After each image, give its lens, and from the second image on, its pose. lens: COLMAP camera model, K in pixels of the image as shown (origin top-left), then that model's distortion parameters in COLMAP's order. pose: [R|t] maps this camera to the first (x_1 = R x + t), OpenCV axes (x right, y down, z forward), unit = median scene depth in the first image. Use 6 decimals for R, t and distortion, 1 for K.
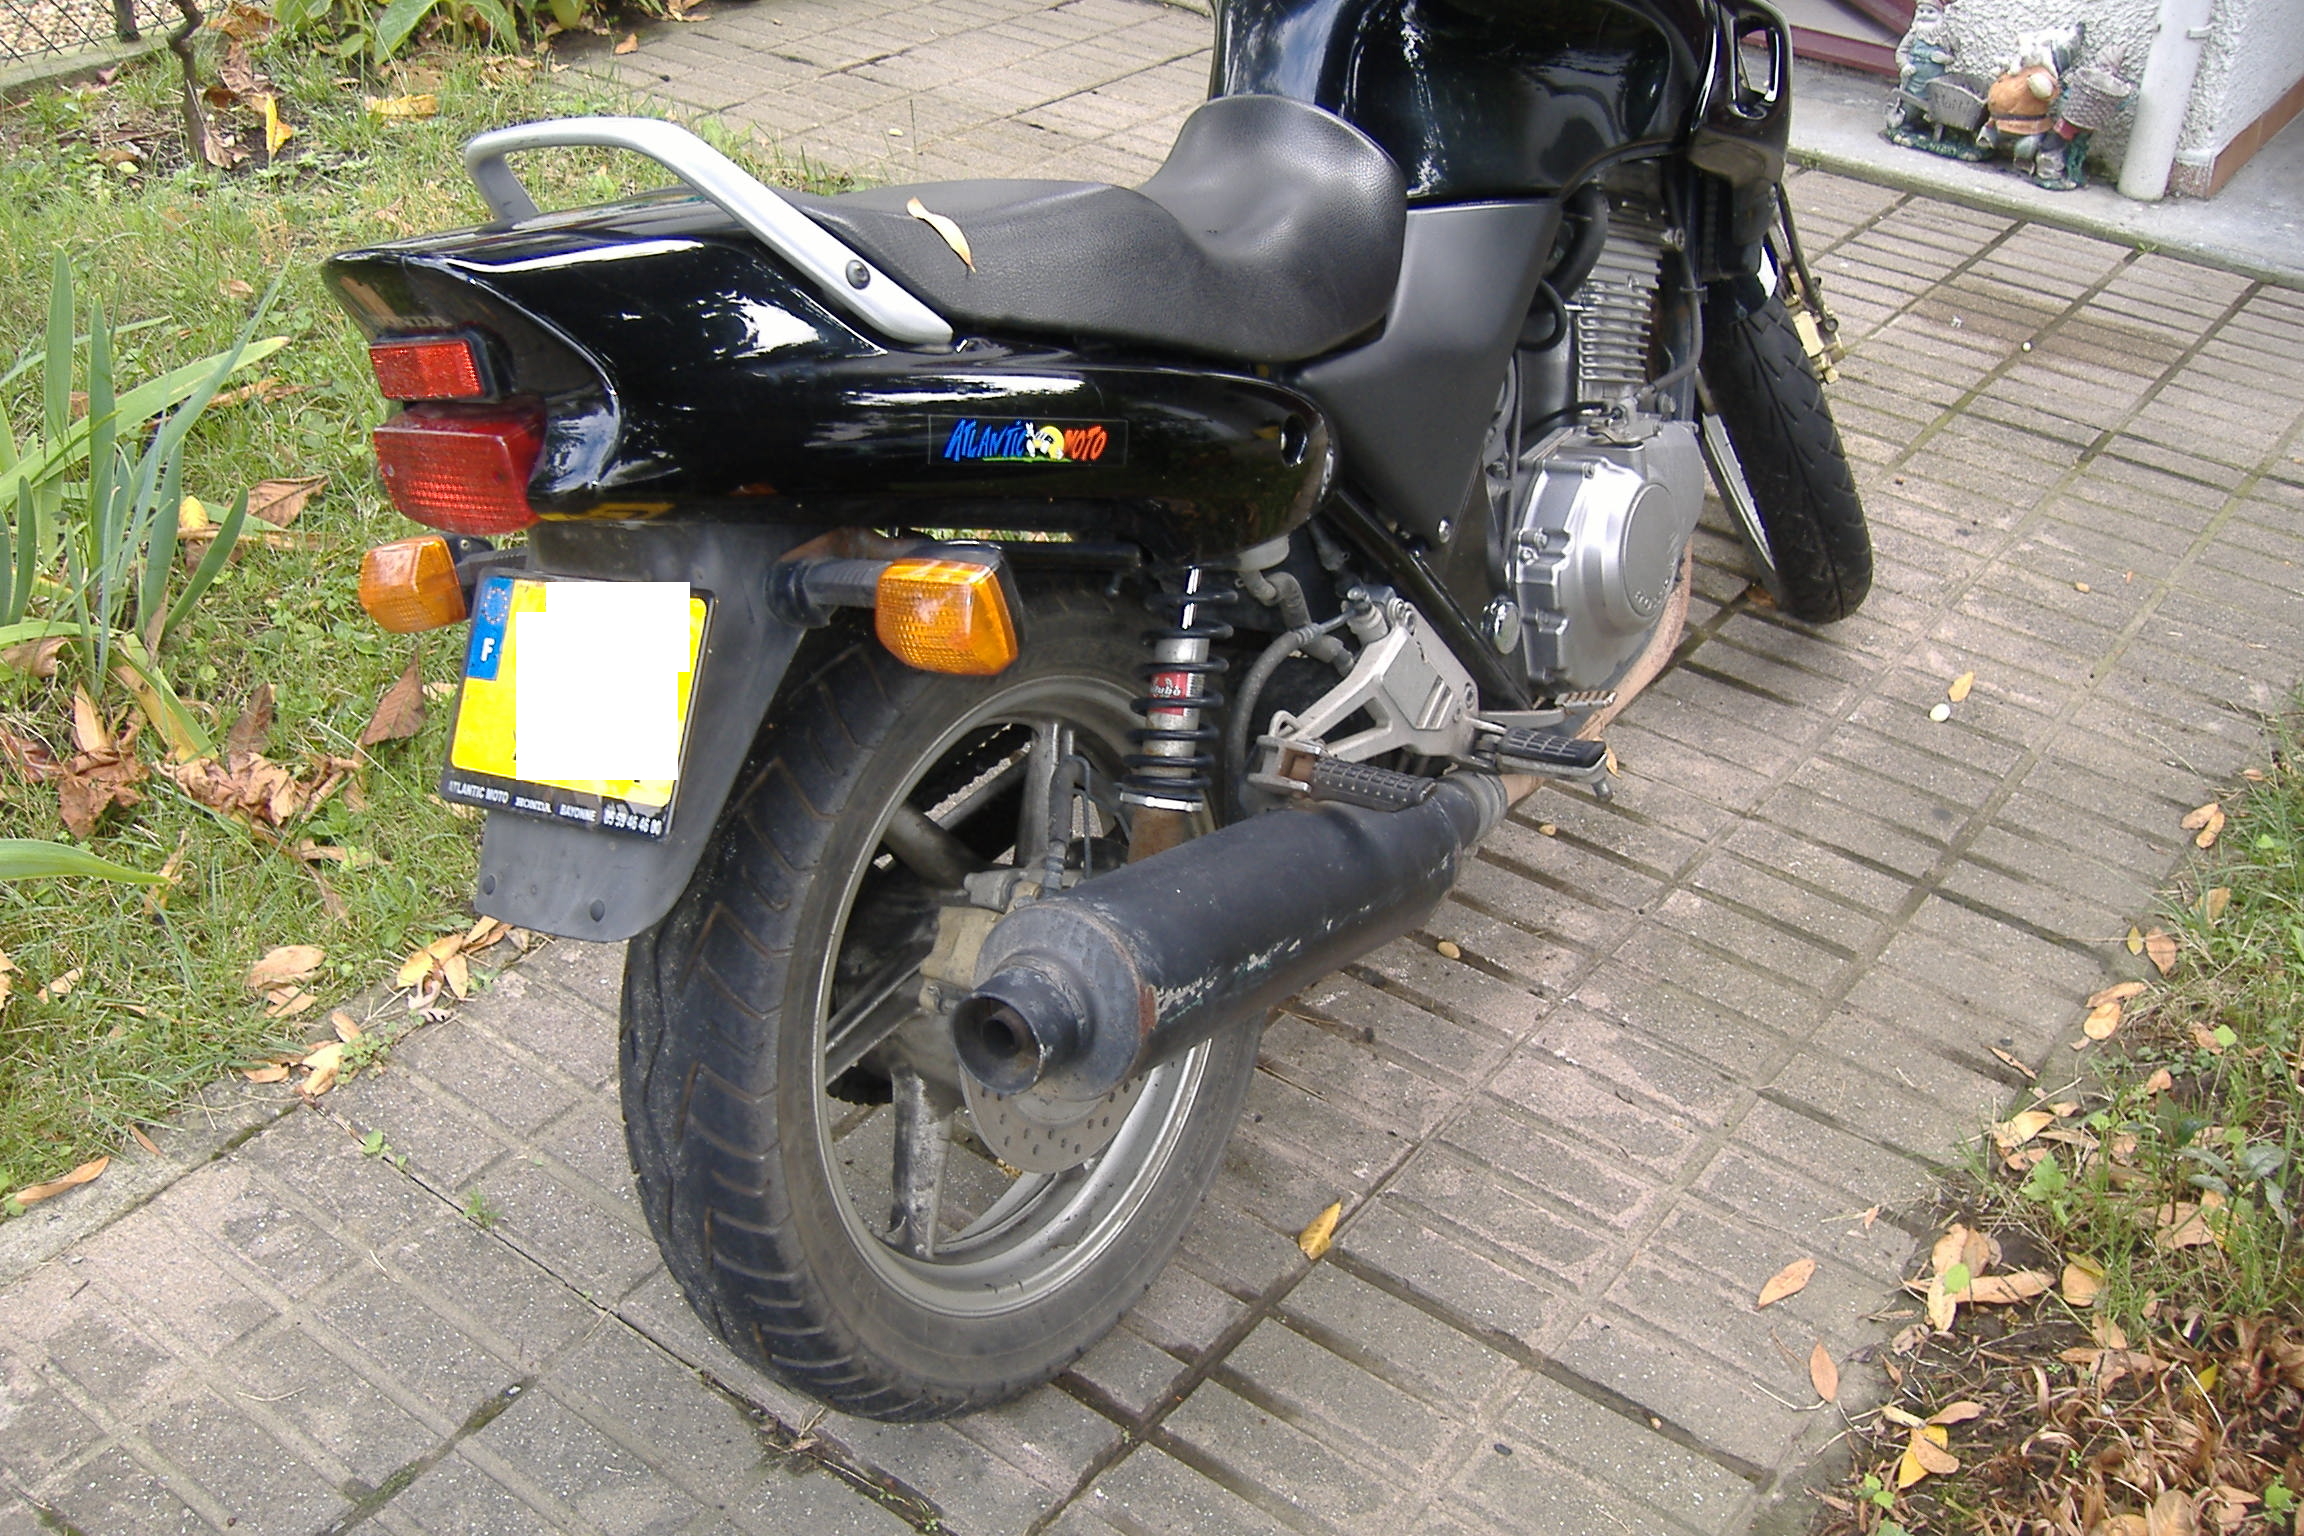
lens RADIAL K [[2405.6, 0, 1152.0], [0, 2405.6, 768.0], [0, 0, 1]] dist [-0.074988, 0.026192]
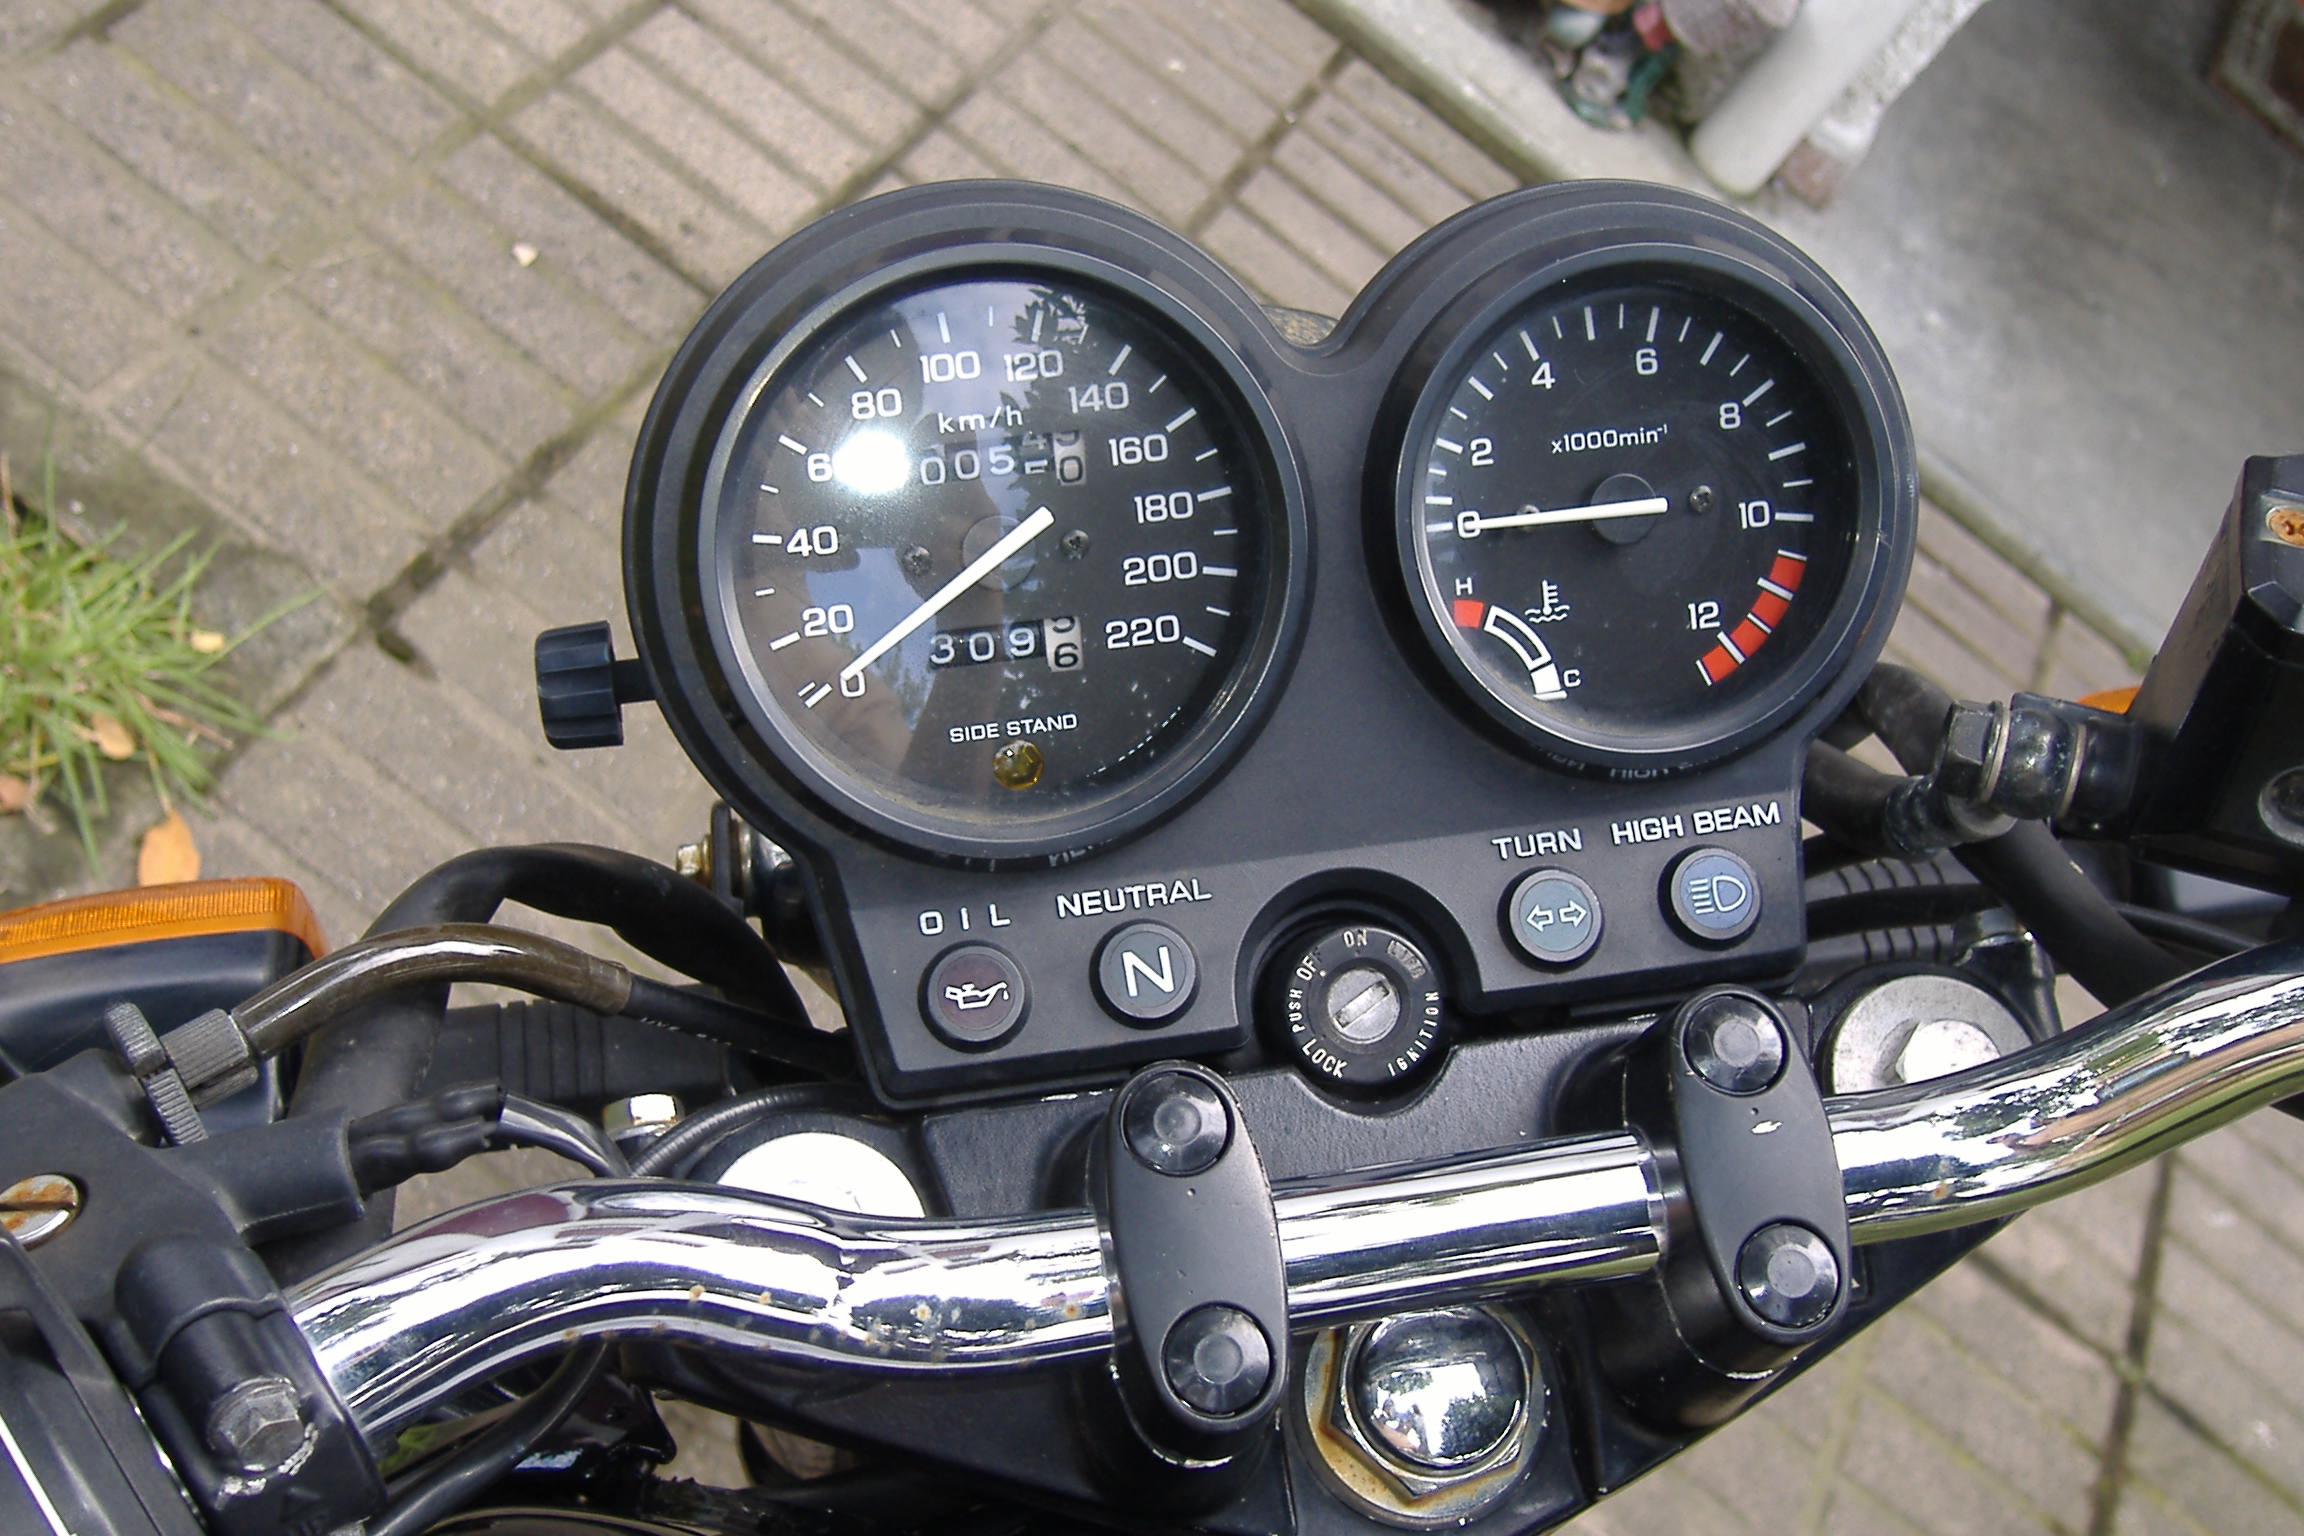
lens RADIAL K [[2833.9, 0, 1152.0], [0, 2833.9, 768.0], [0, 0, 1]] dist [-0.087291, 0.037579]
pose [[0.878562, 0.130647, 0.459413, 0.031291], [-0.282085, 0.918122, 0.278353, -0.259284], [-0.385432, -0.374144, 0.843480, 0.465950]]
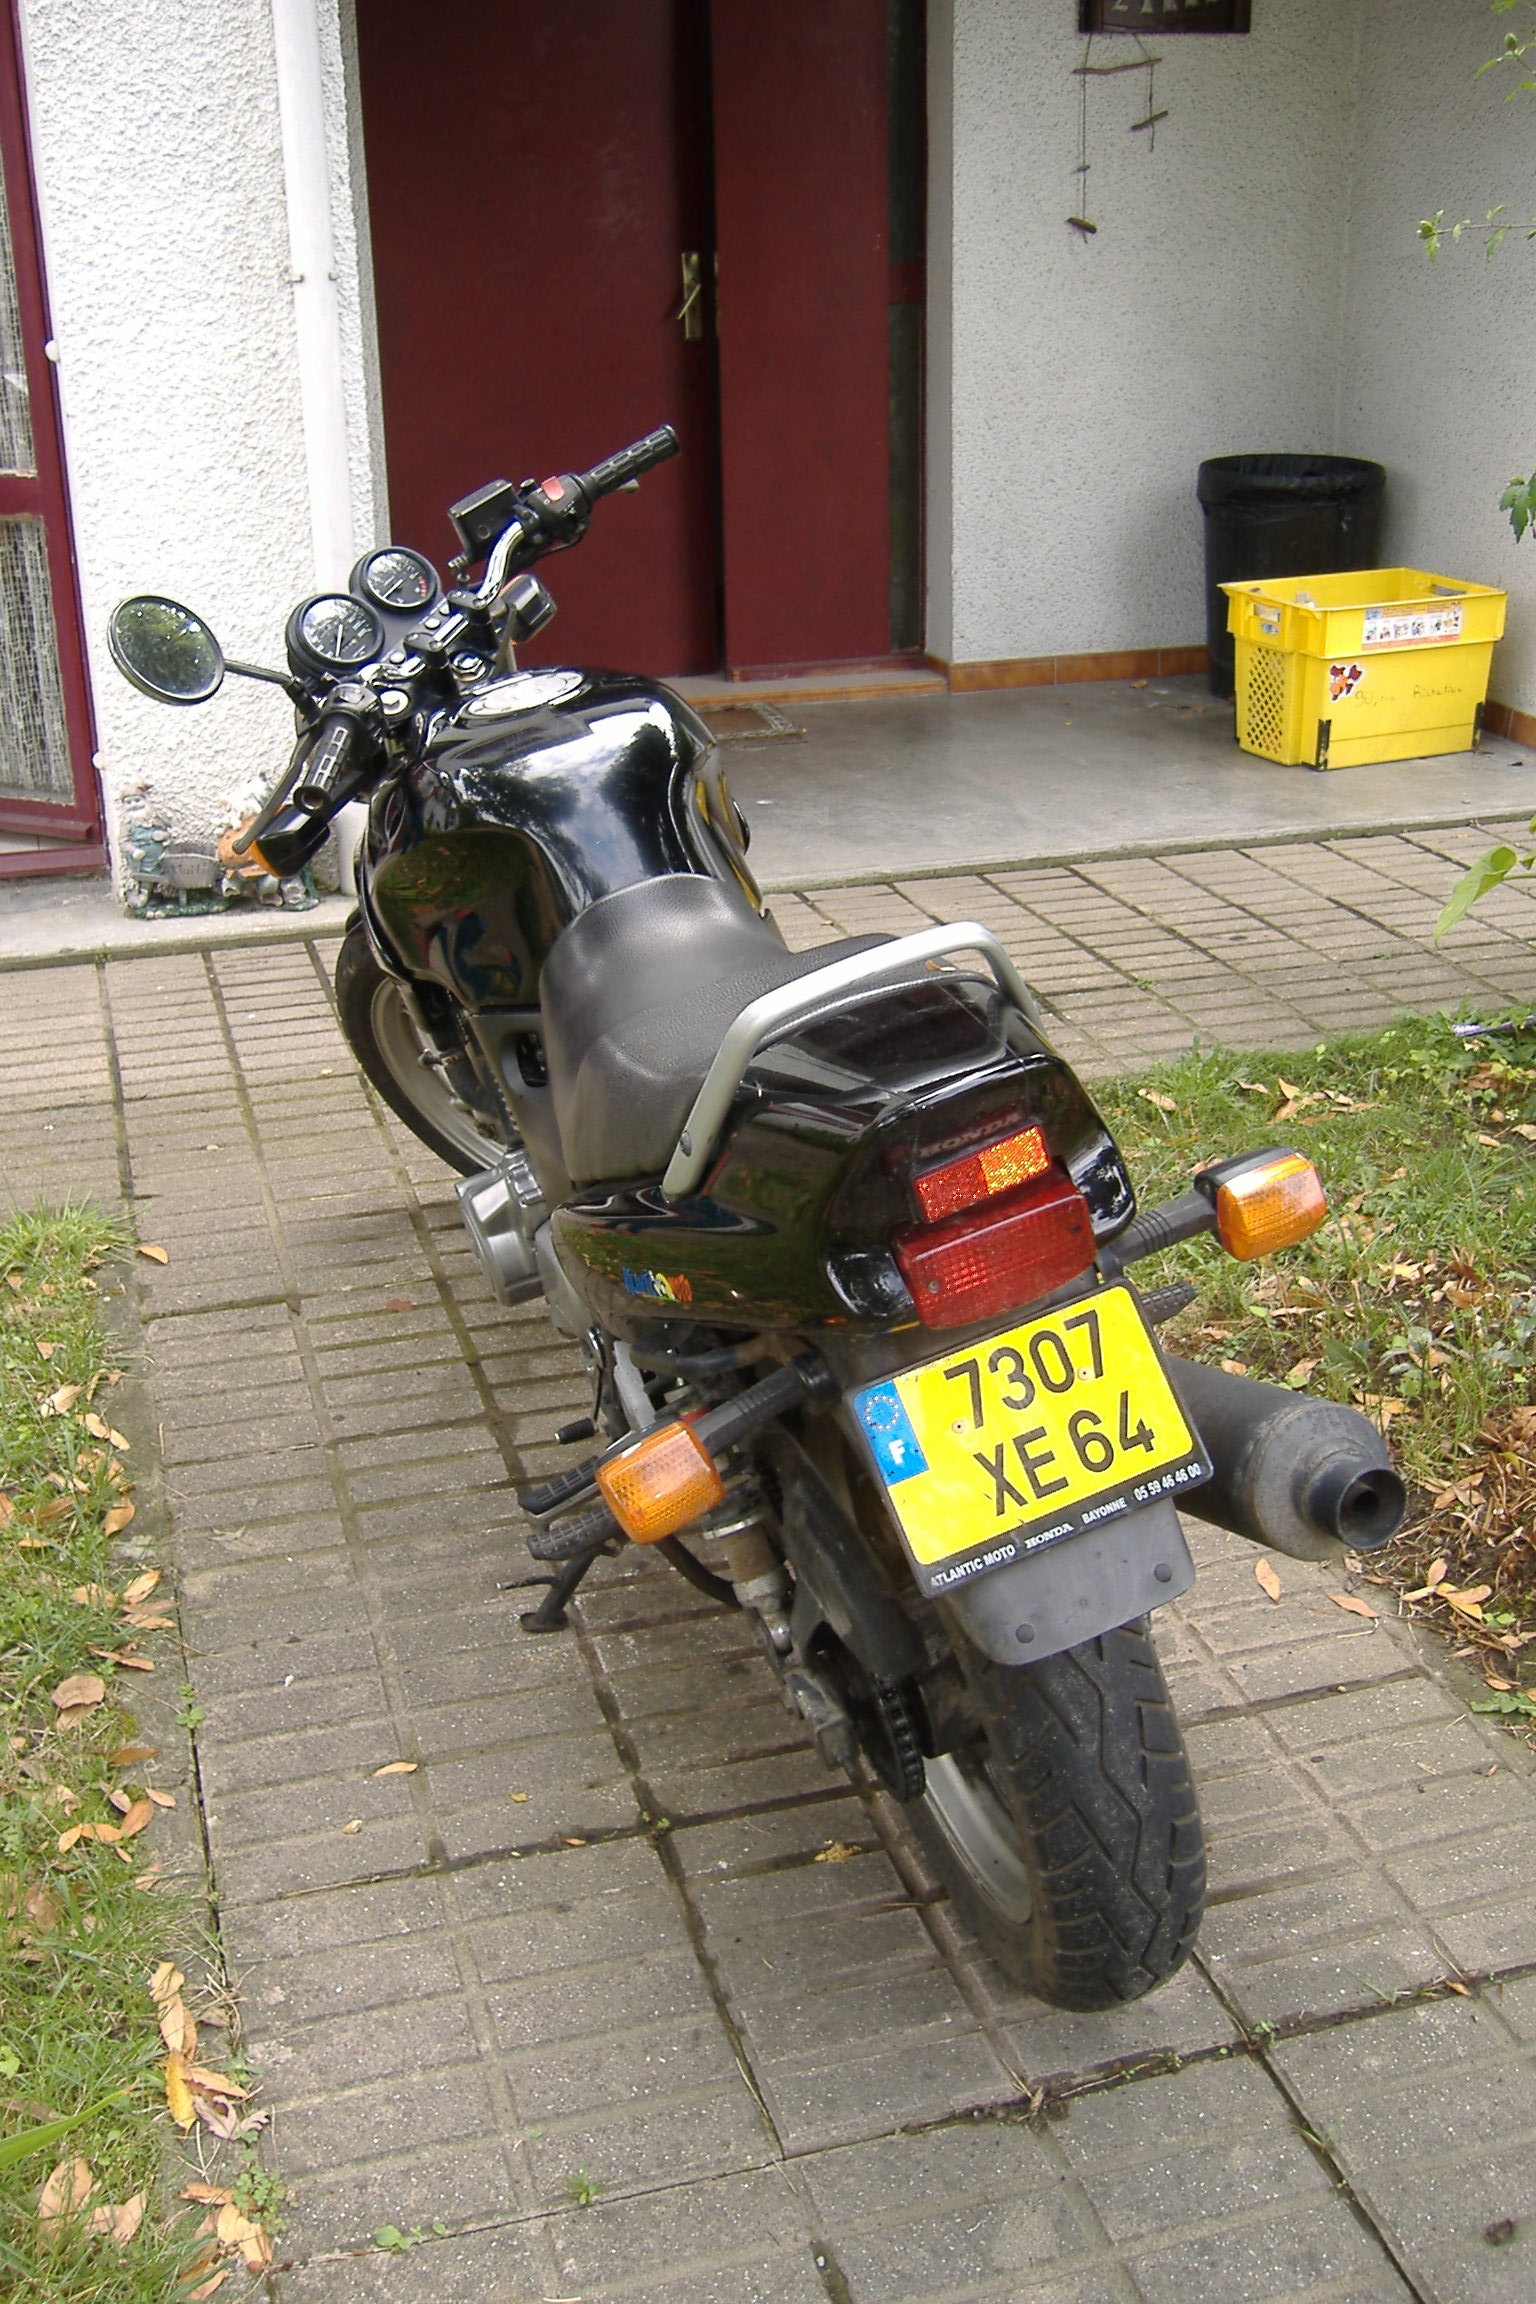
lens RADIAL K [[2405.6, 0, 769.8], [0, 2405.6, 1092.3], [0, 0, 1]] dist [-0.074988, 0.026192]
pose [[0.595870, -0.329850, 0.732215, -0.369273], [0.464260, 0.885448, 0.021068, -0.085347], [-0.655288, 0.327384, 0.680748, 0.087976]]
